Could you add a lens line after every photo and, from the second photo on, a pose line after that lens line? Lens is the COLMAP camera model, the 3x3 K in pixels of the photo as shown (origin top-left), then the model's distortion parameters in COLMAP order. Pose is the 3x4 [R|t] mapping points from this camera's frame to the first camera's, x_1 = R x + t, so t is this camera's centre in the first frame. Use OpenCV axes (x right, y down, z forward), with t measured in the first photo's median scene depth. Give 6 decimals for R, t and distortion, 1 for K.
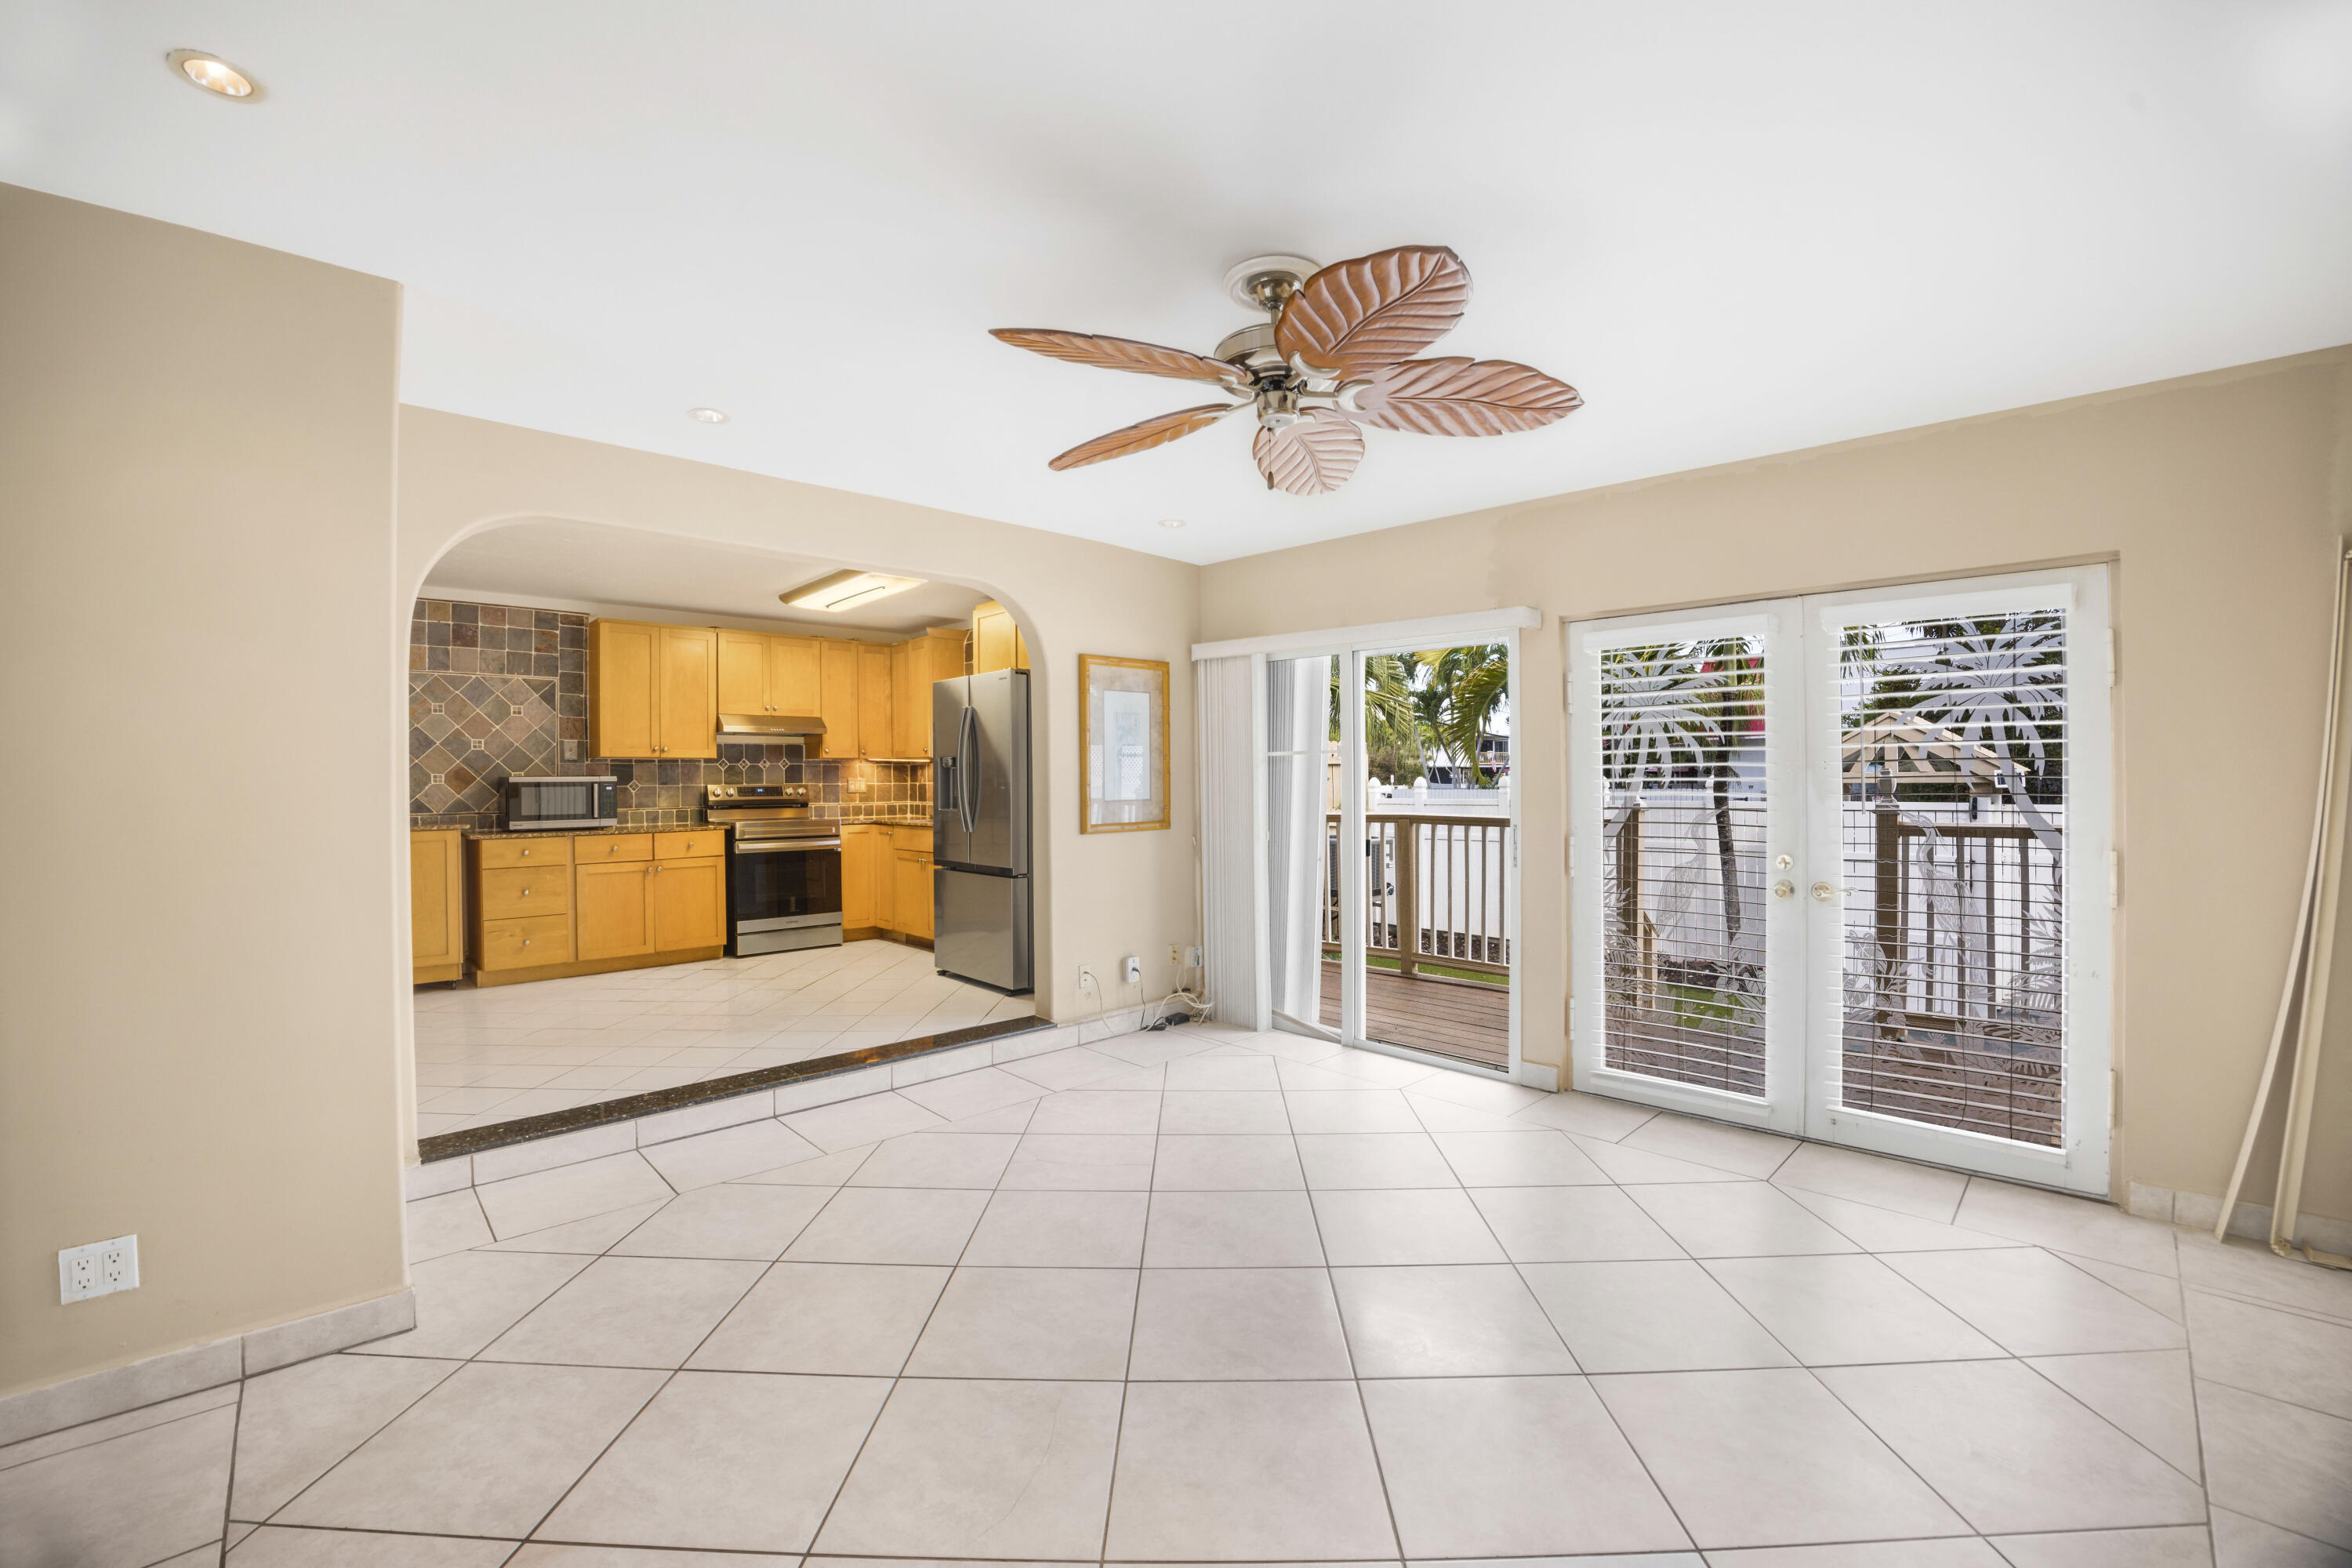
lens RADIAL K [[1029.9, 0, 1168.5], [0, 1029.9, 779.7], [0, 0, 1]] dist [-0.036314, 0.000000]
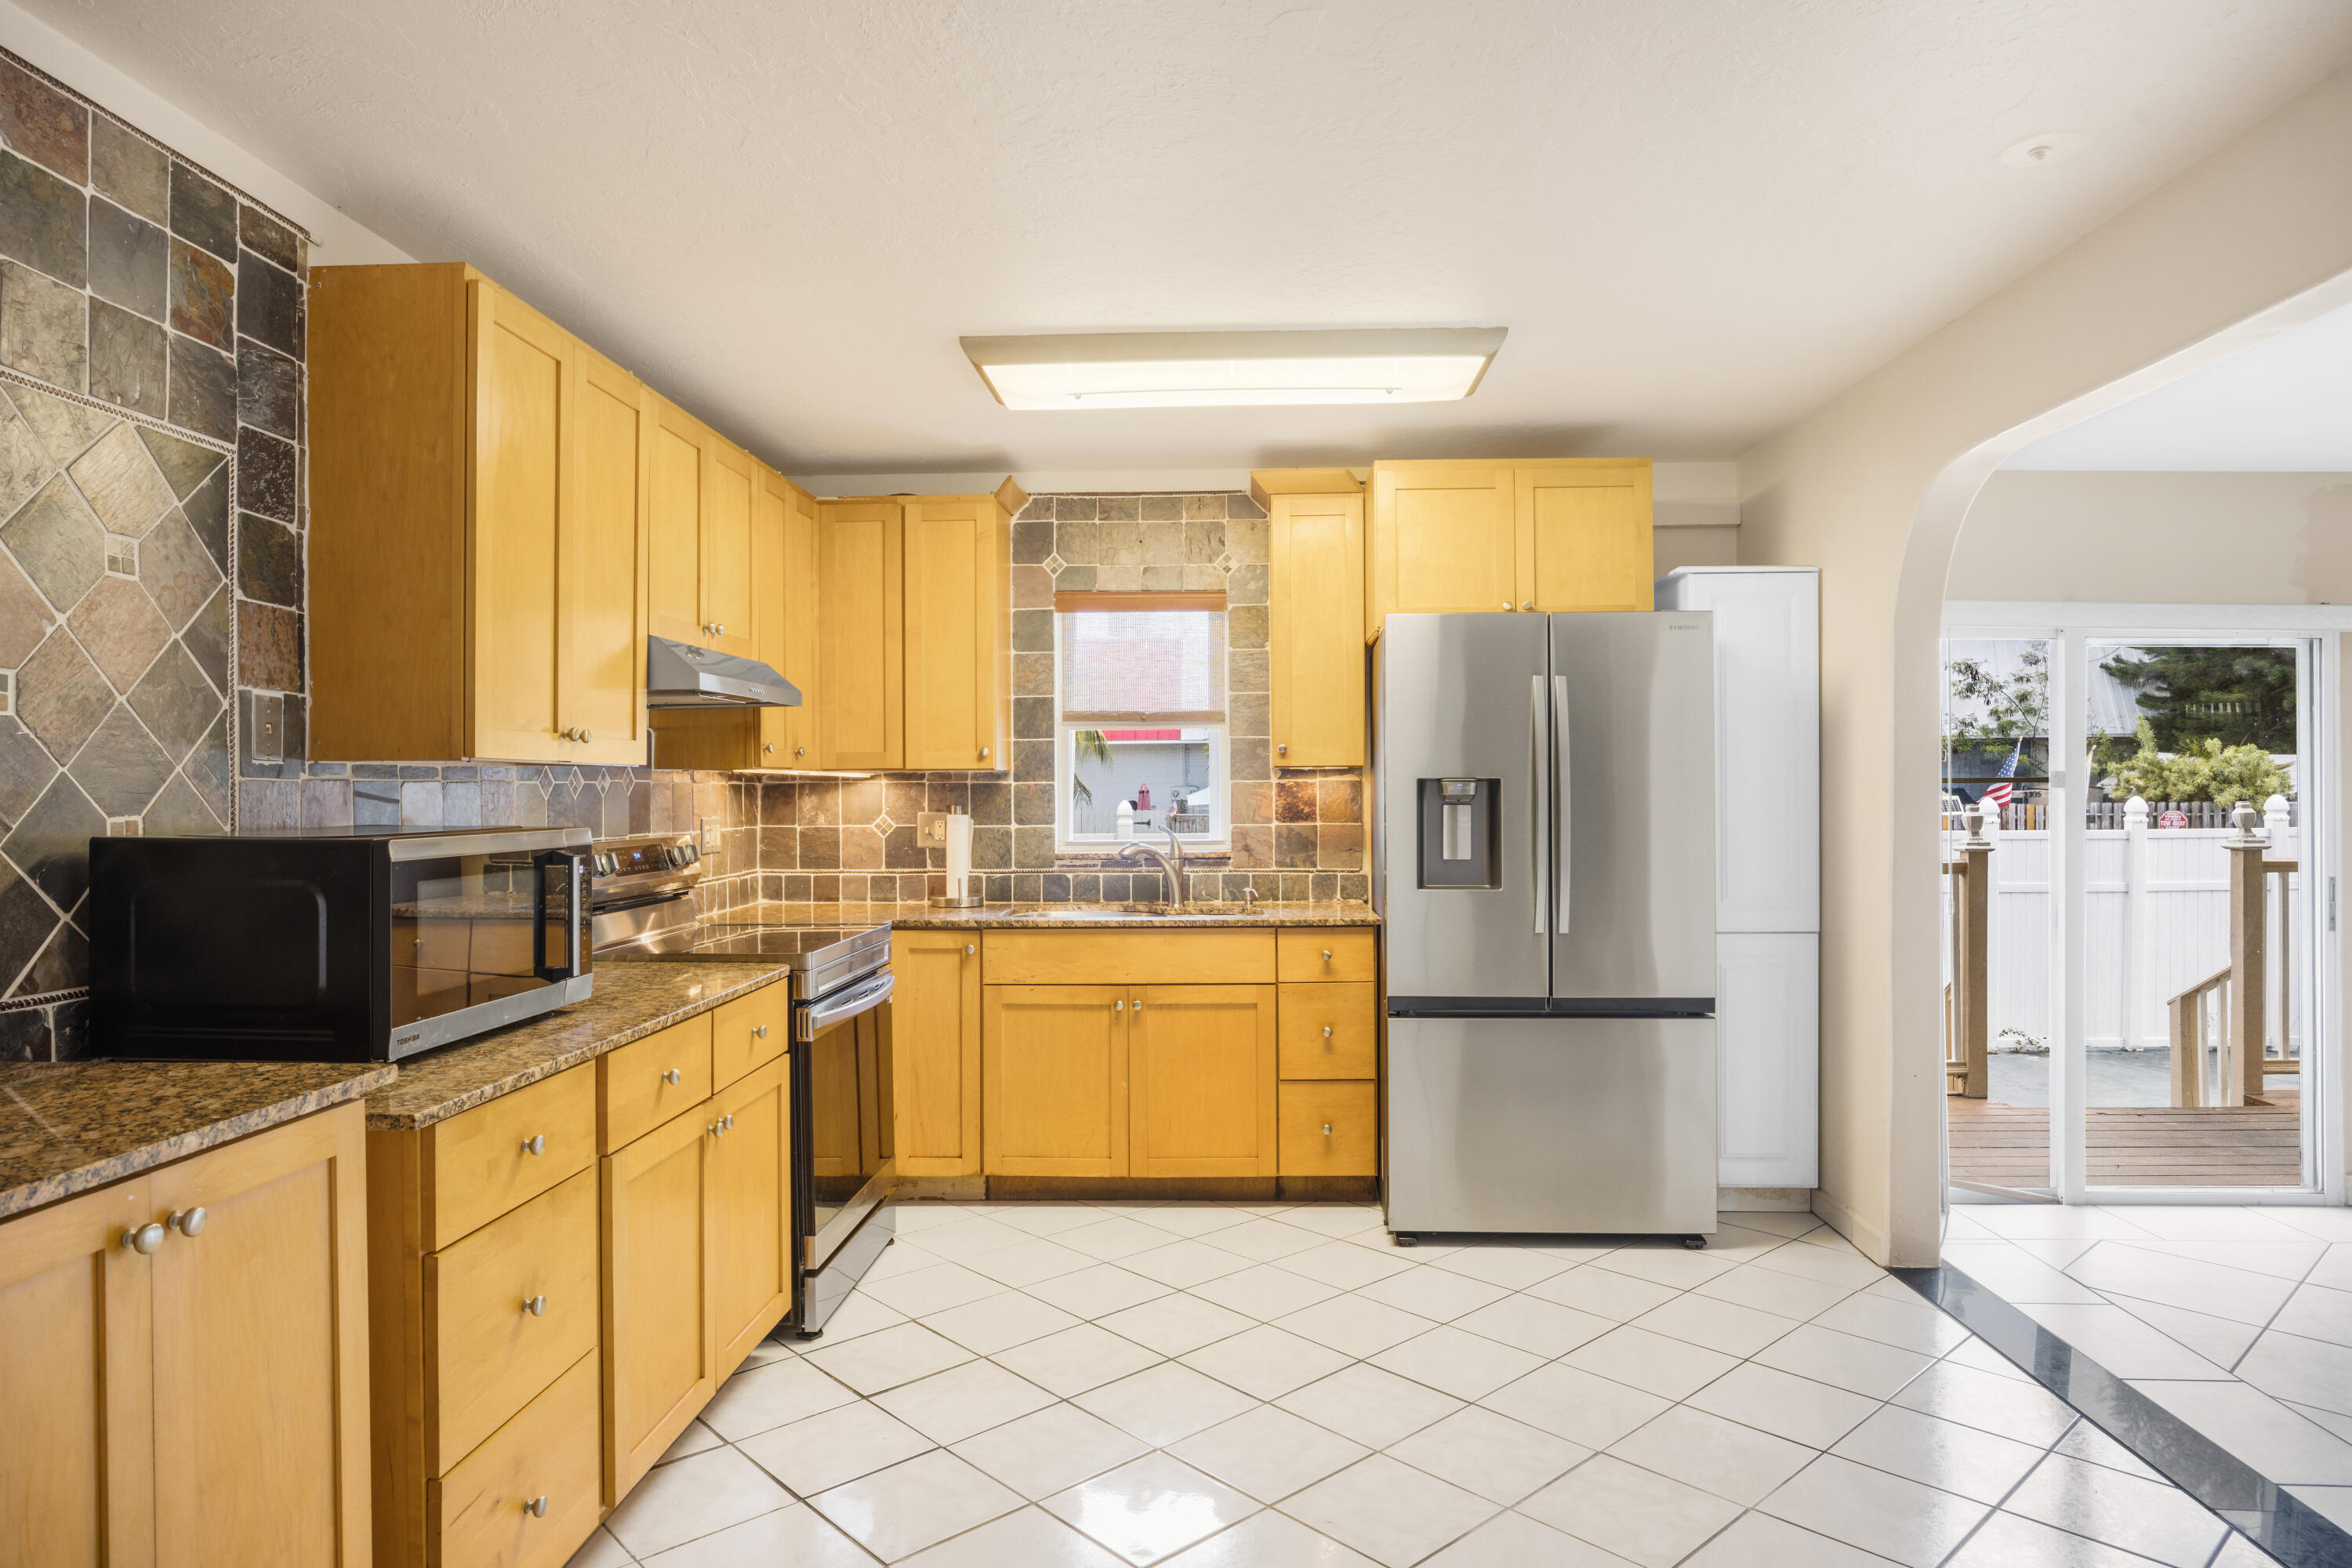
lens RADIAL K [[1412.4, 0, 1136.6], [0, 1412.4, 773.4], [0, 0, 1]] dist [-0.022920, 0.014541]
pose [[0.696096, 0.012090, 0.717847, -0.705480], [-0.001871, 0.999885, -0.015027, -0.012599], [-0.717946, 0.009117, 0.696039, 0.595441]]
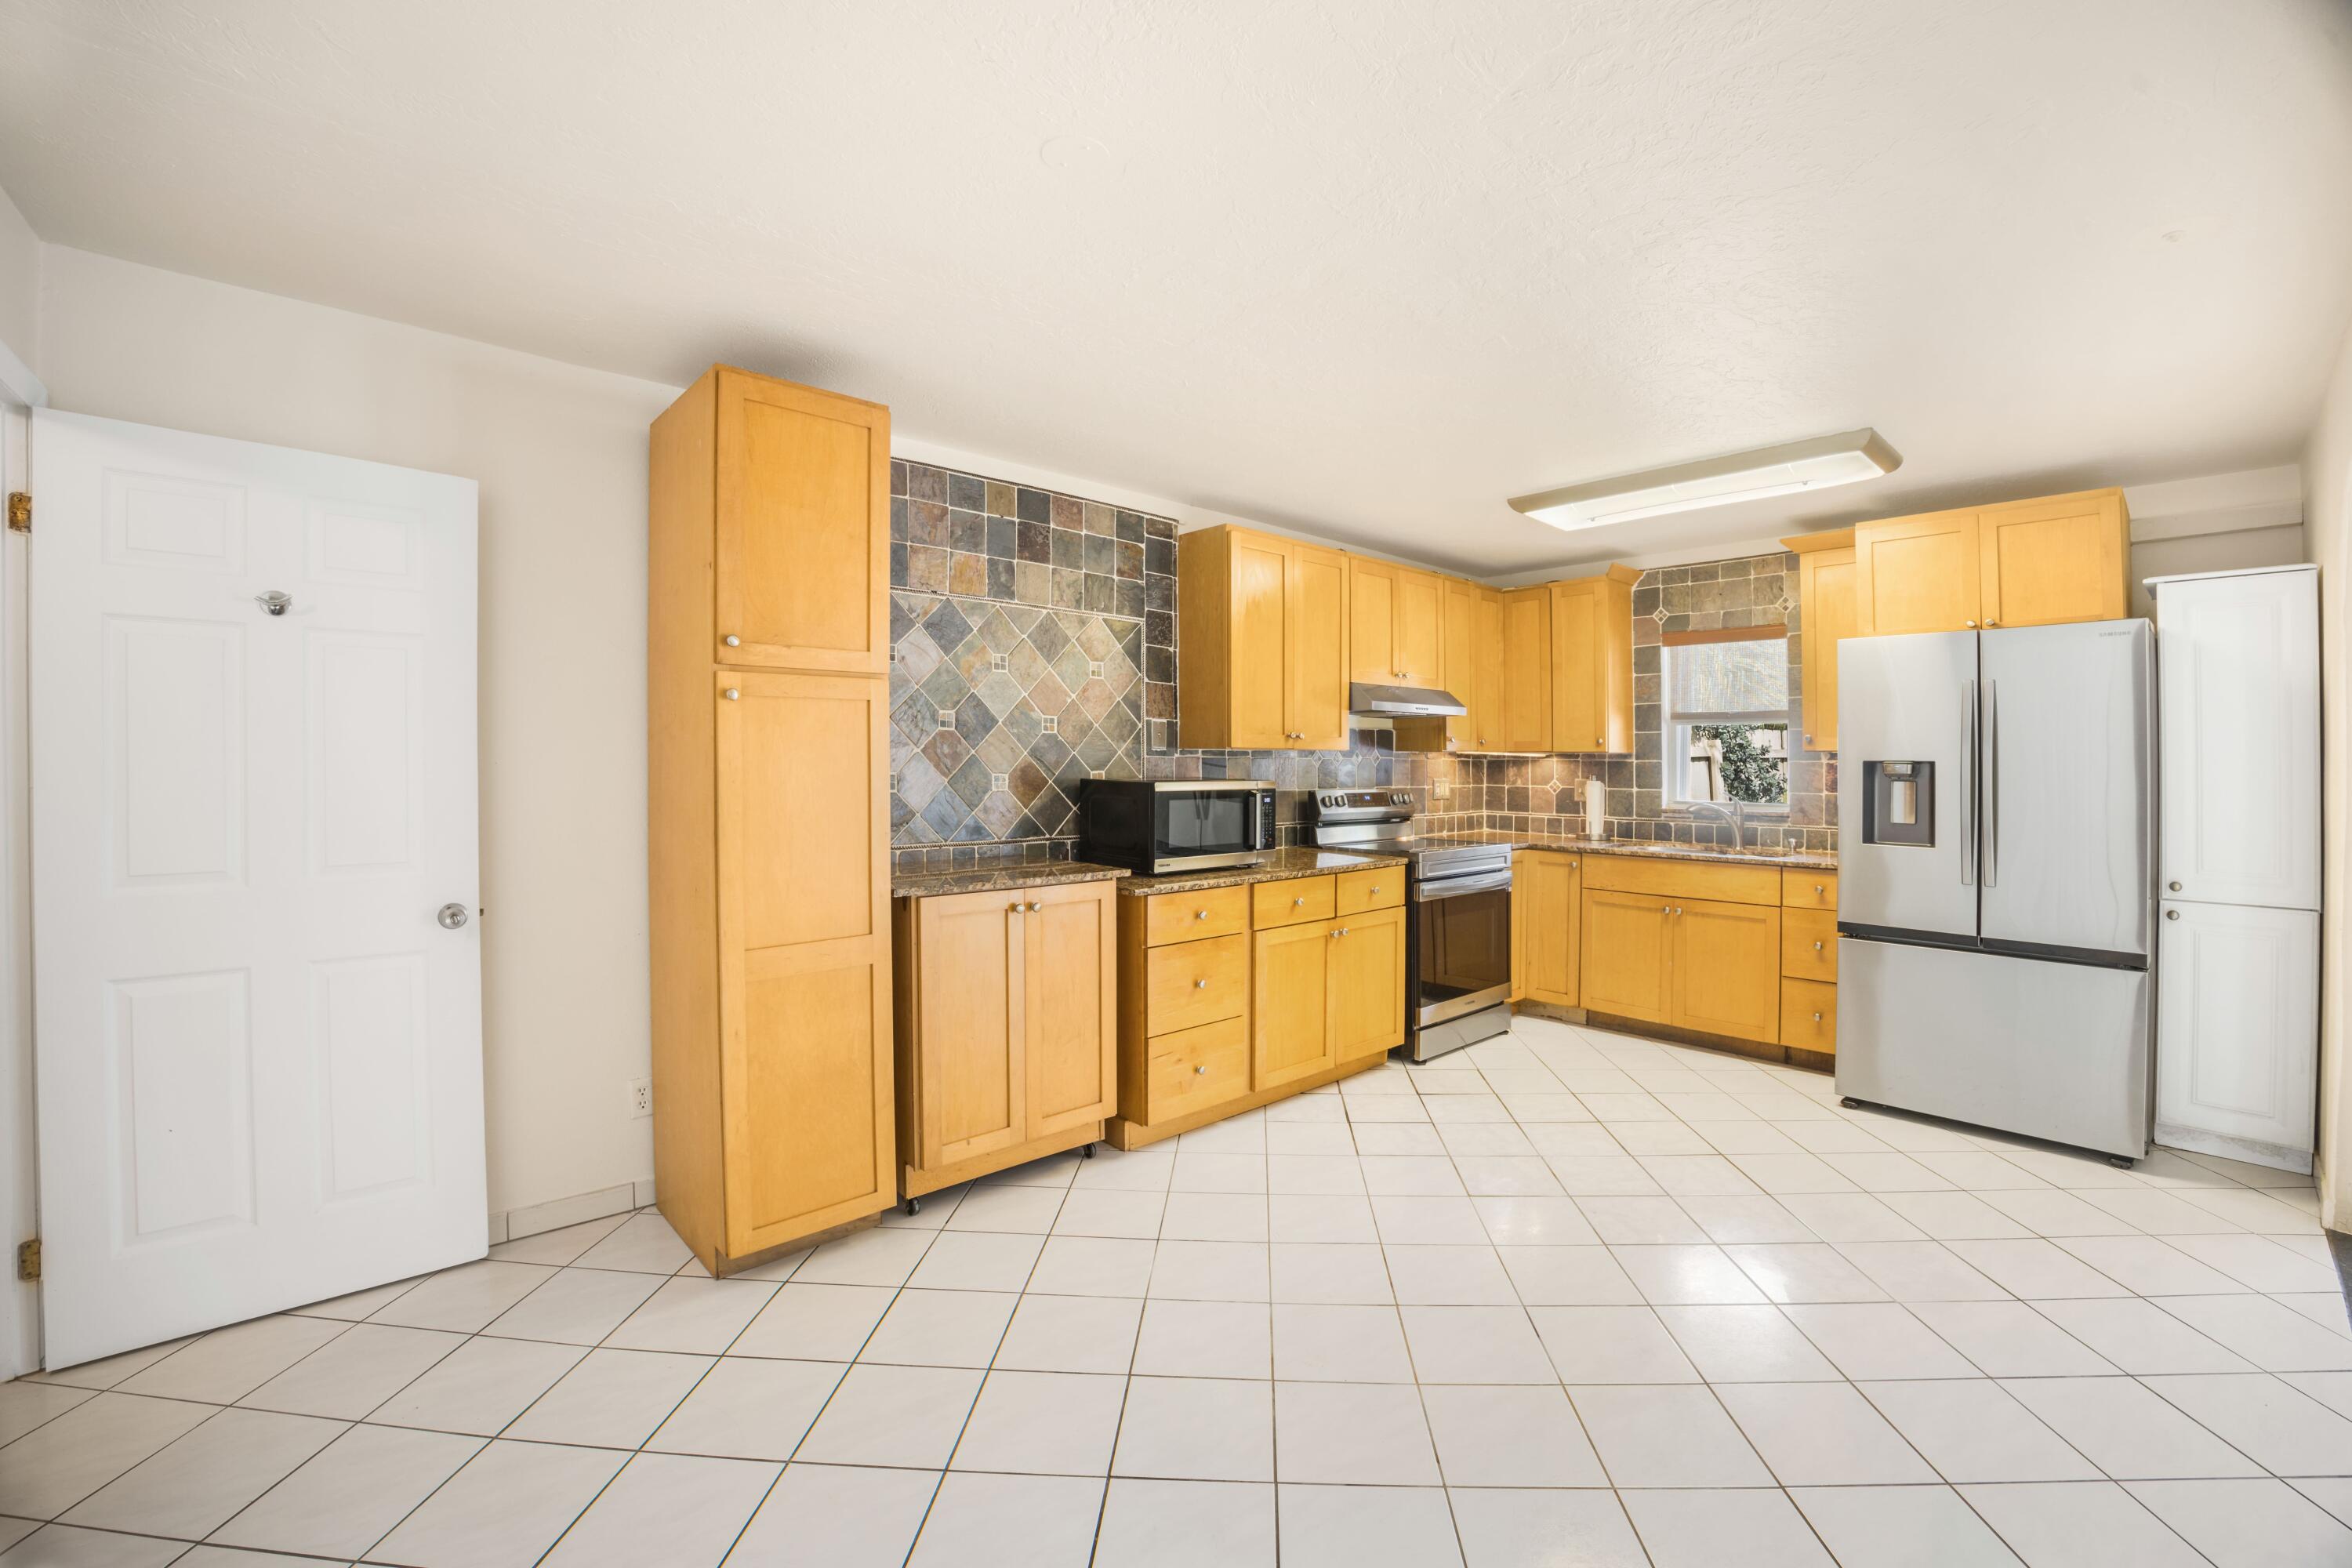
lens RADIAL K [[965.6, 0, 1211.3], [0, 965.6, 745.8], [0, 0, 1]] dist [-0.025198, 0.000071]
pose [[0.999094, 0.015639, 0.039588, -0.589496], [-0.015095, 0.999788, -0.013998, -0.014896], [-0.039798, 0.013388, 0.999118, 0.410450]]
